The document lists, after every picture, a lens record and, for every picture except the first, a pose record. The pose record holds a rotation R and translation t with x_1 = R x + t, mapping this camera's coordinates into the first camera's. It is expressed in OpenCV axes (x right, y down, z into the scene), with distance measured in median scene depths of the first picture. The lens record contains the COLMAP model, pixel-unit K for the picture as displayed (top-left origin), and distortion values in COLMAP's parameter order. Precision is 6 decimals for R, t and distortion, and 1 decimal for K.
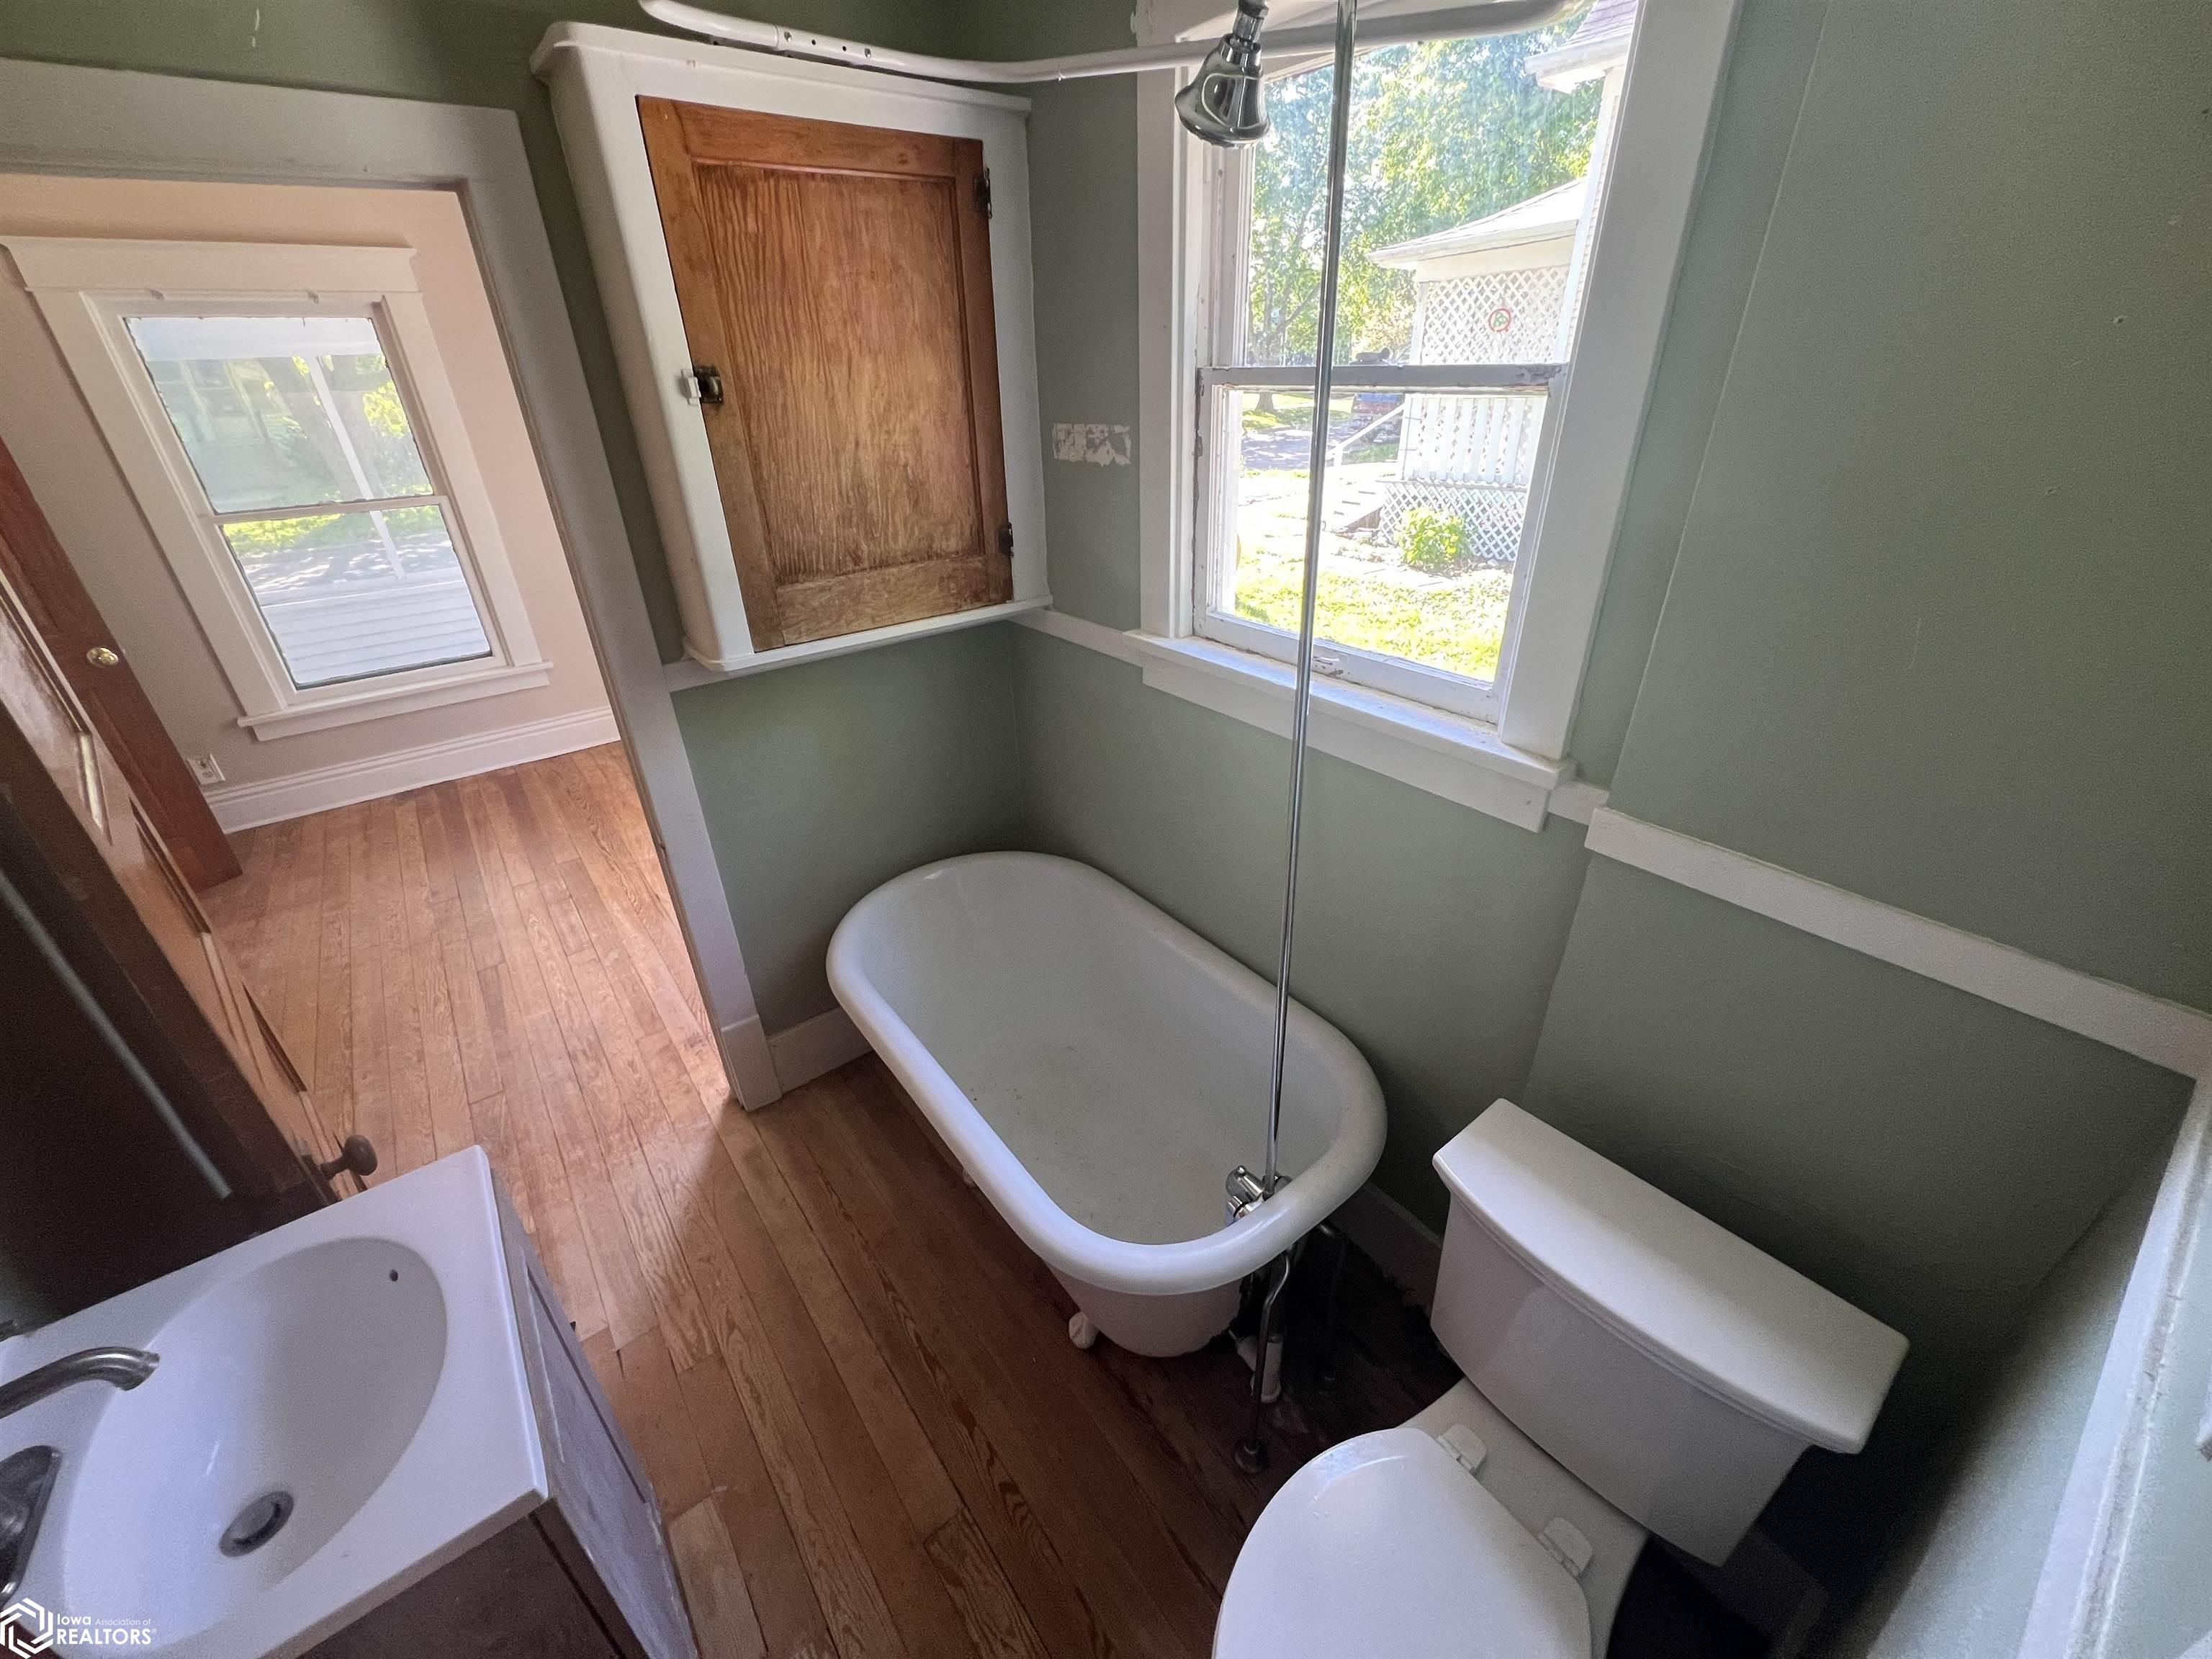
lens RADIAL K [[881.1, 0, 1099.2], [0, 881.1, 825.7], [0, 0, 1]] dist [-0.002695, 0.000074]
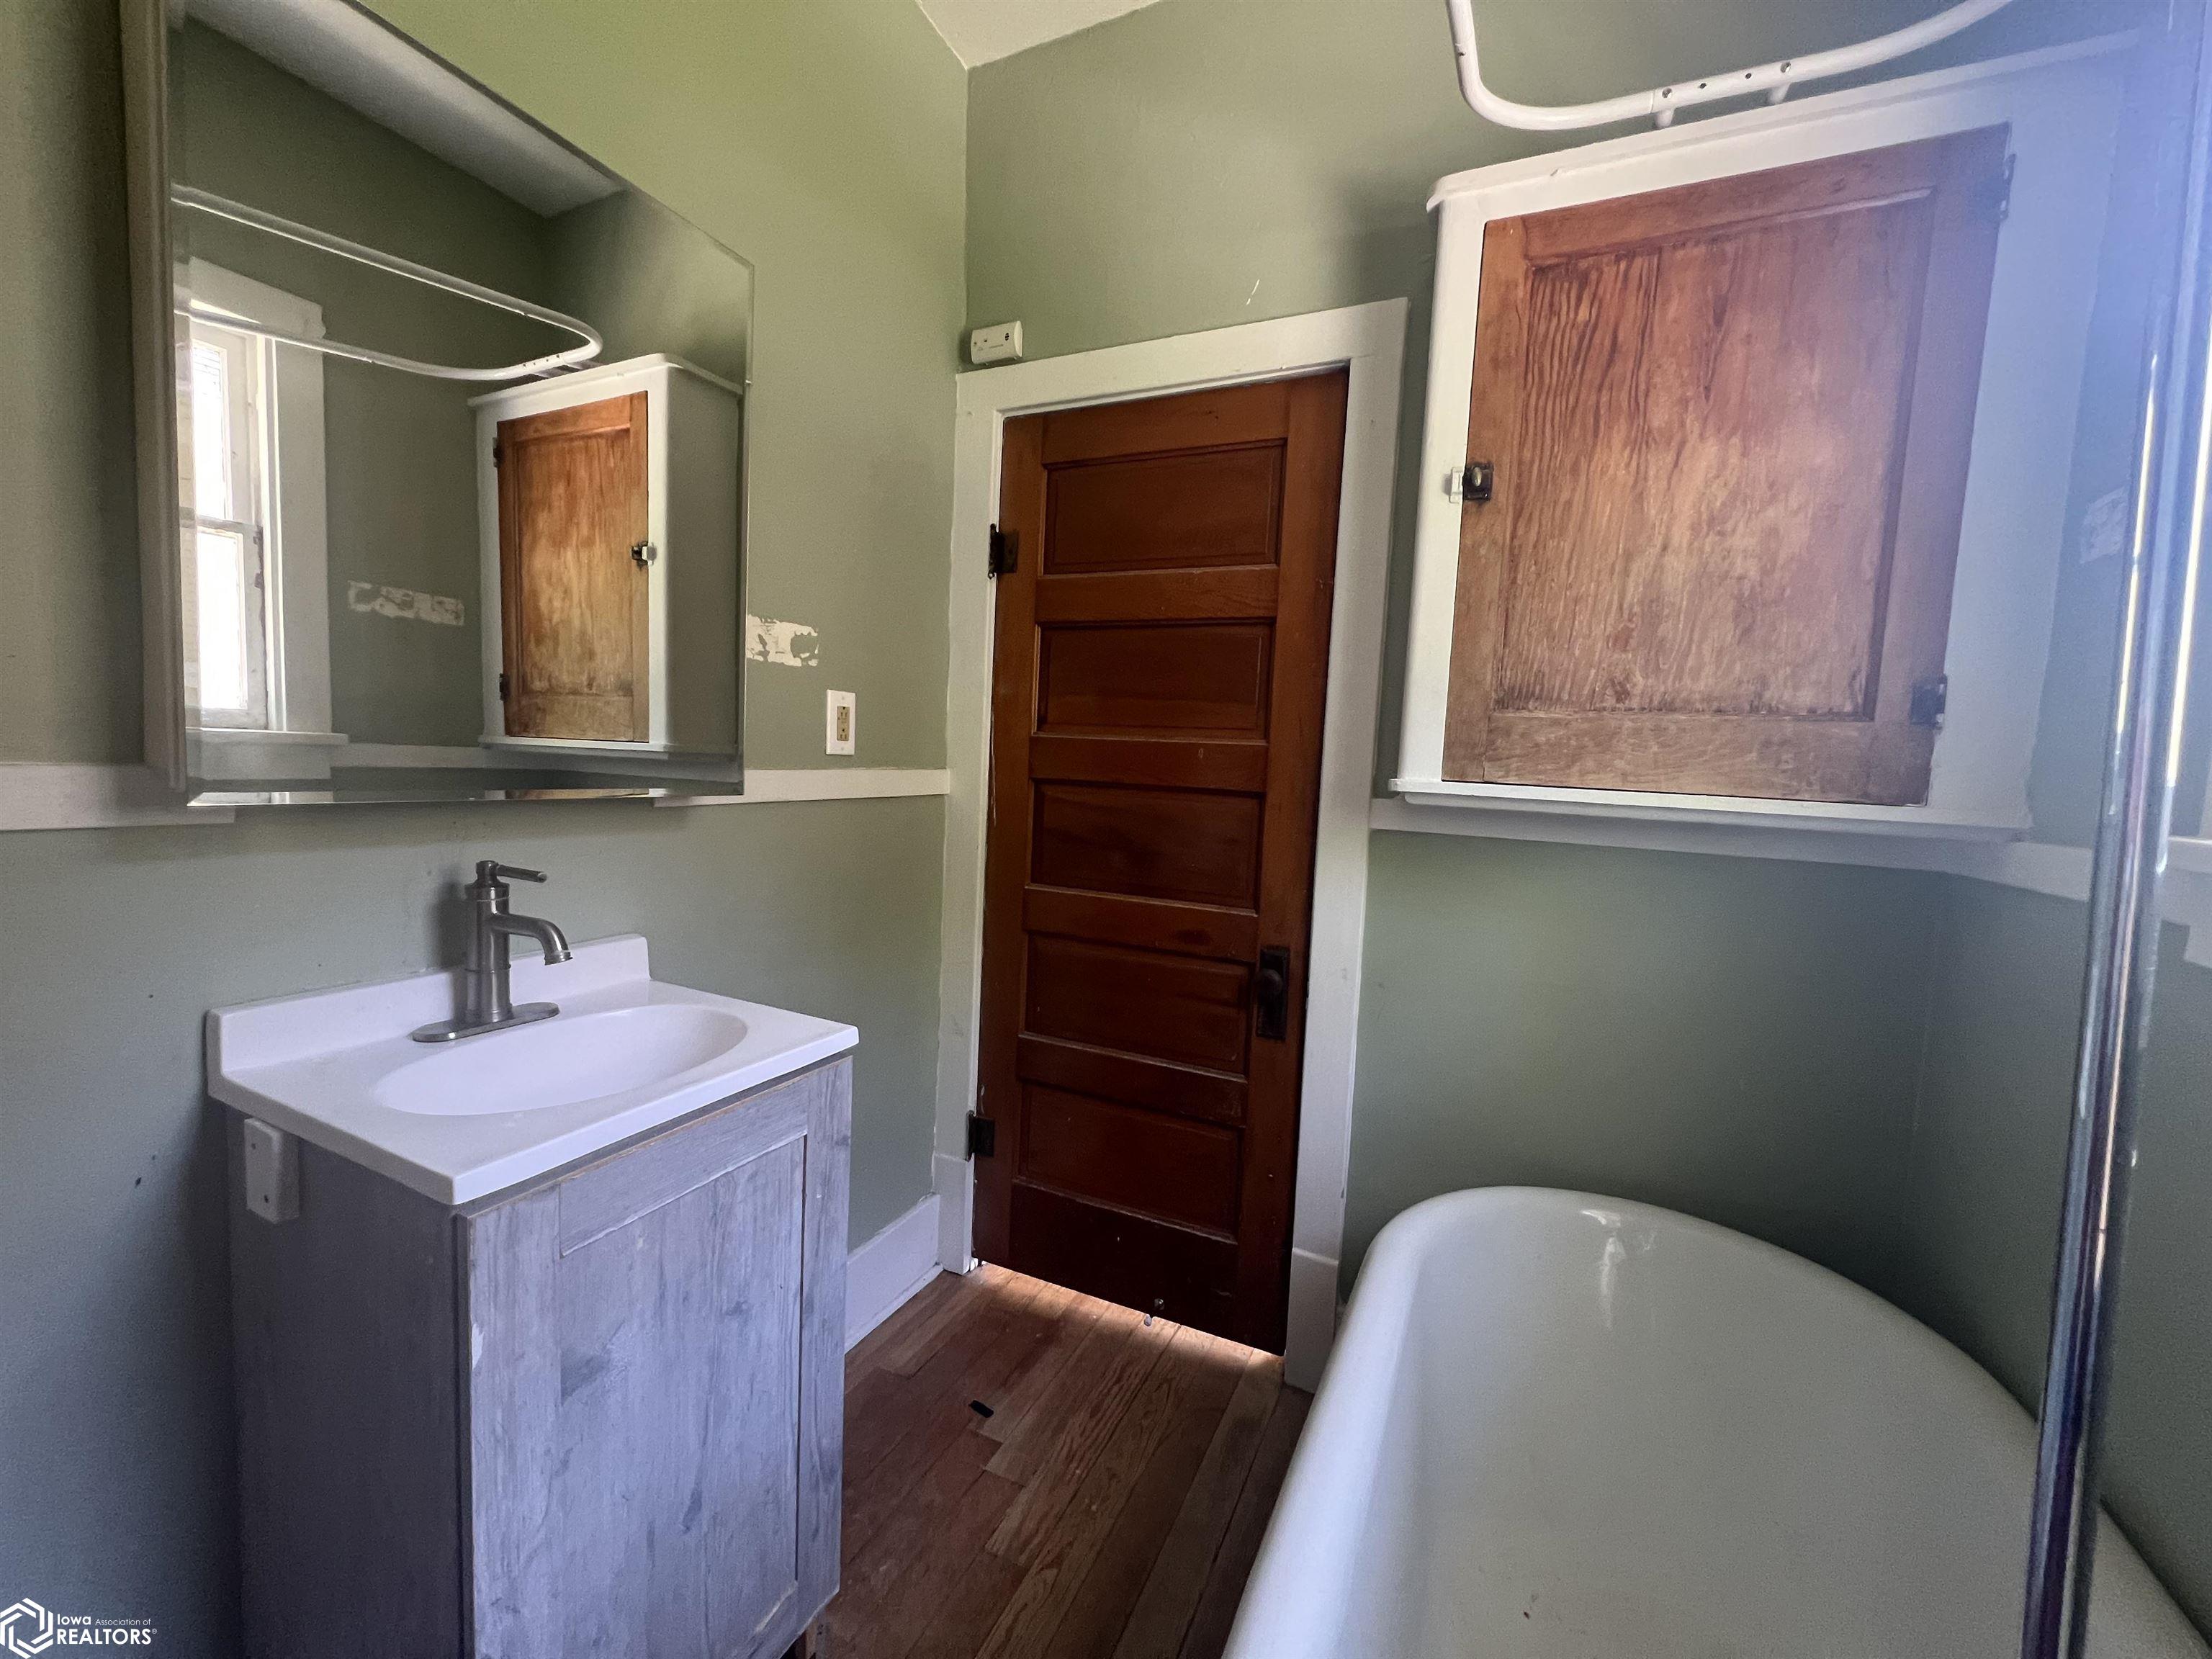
lens RADIAL K [[881.1, 0, 1099.2], [0, 881.1, 825.7], [0, 0, 1]] dist [-0.002695, 0.000074]
pose [[0.452079, 0.120359, -0.883820, 0.197236], [-0.468754, 0.875057, -0.120604, 0.090710], [0.758877, 0.468816, 0.452014, 0.397193]]
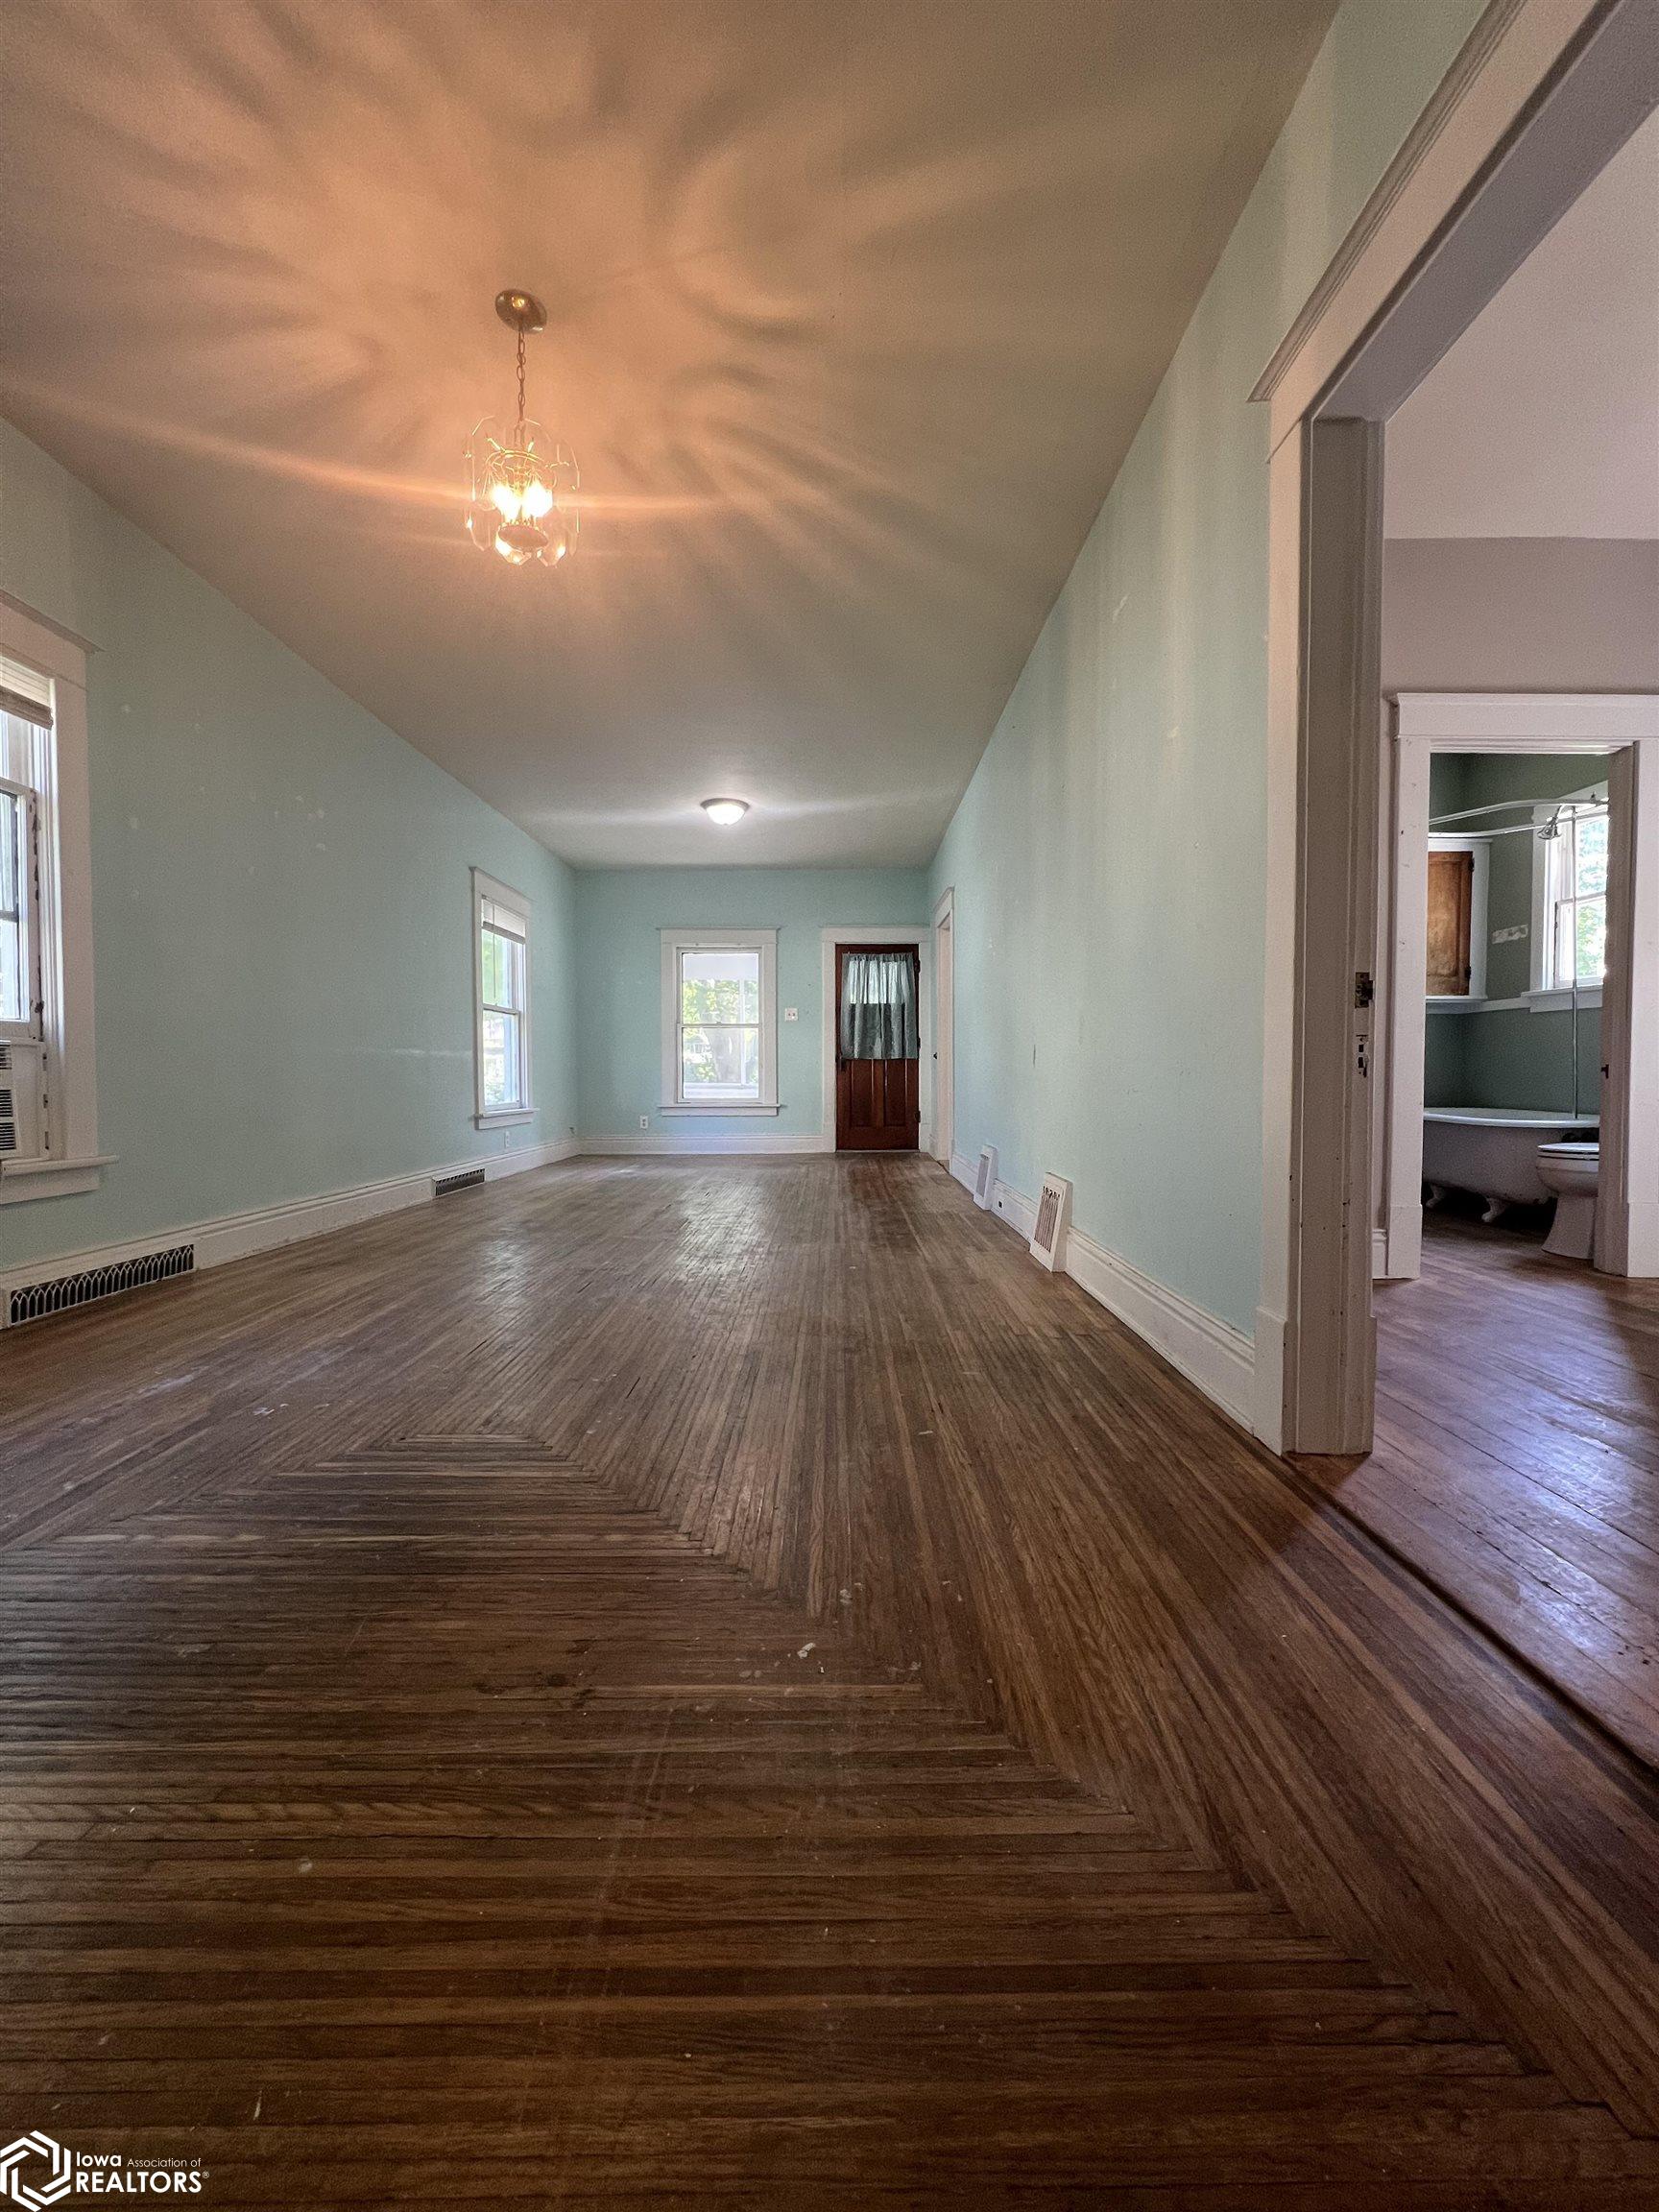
lens RADIAL K [[880.8, 0, 831.3], [0, 880.8, 1098.5], [0, 0, 1]] dist [-0.001264, -0.000192]
pose [[0.791787, 0.045260, -0.609119, 0.010682], [-0.305167, 0.893176, -0.330317, 1.701781], [0.529100, 0.447424, 0.721017, -2.031912]]
